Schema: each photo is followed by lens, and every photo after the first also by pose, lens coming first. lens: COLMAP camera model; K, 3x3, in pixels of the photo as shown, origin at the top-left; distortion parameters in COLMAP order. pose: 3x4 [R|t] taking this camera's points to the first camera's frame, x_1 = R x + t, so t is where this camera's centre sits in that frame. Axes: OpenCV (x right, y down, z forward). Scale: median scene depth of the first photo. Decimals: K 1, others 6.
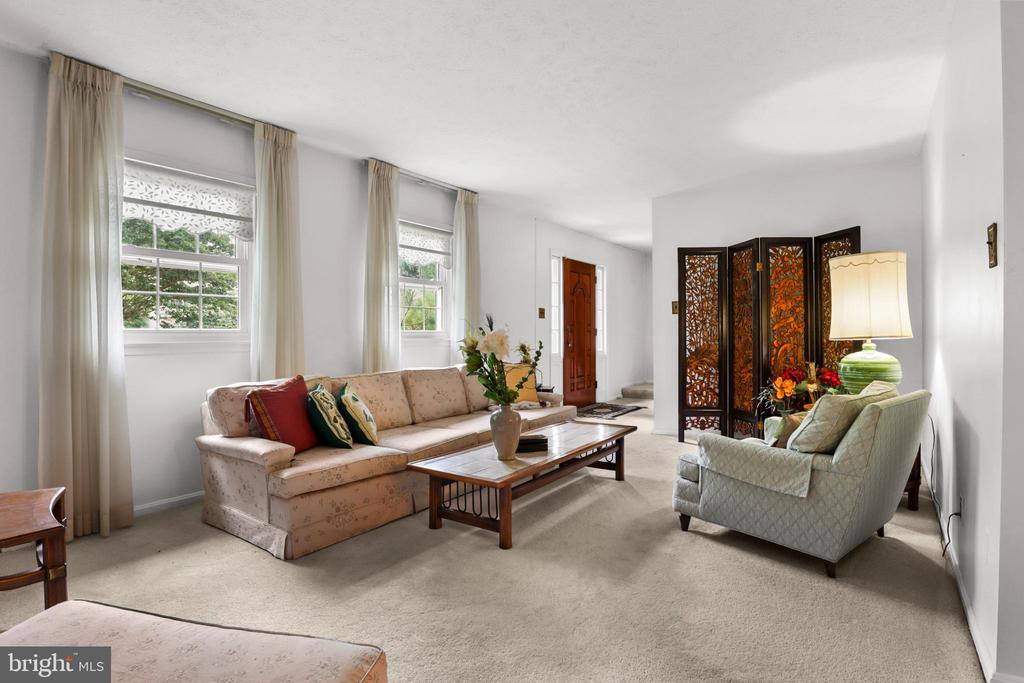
lens RADIAL K [[518.2, 0, 509.9], [0, 518.2, 336.8], [0, 0, 1]] dist [0.001984, 0.001841]
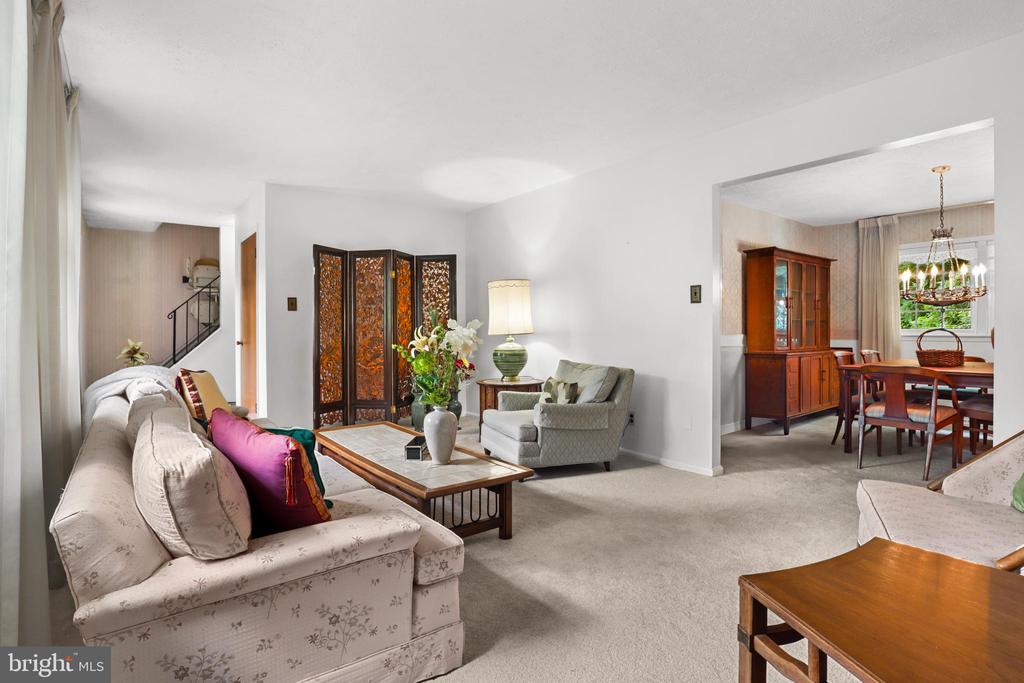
lens RADIAL K [[518.2, 0, 509.7], [0, 518.2, 339.4], [0, 0, 1]] dist [0.001984, 0.001841]
pose [[0.285475, -0.008423, 0.958349, -0.575211], [0.003241, 0.999964, 0.007824, 0.003952], [-0.958381, 0.000873, 0.285492, 0.411105]]
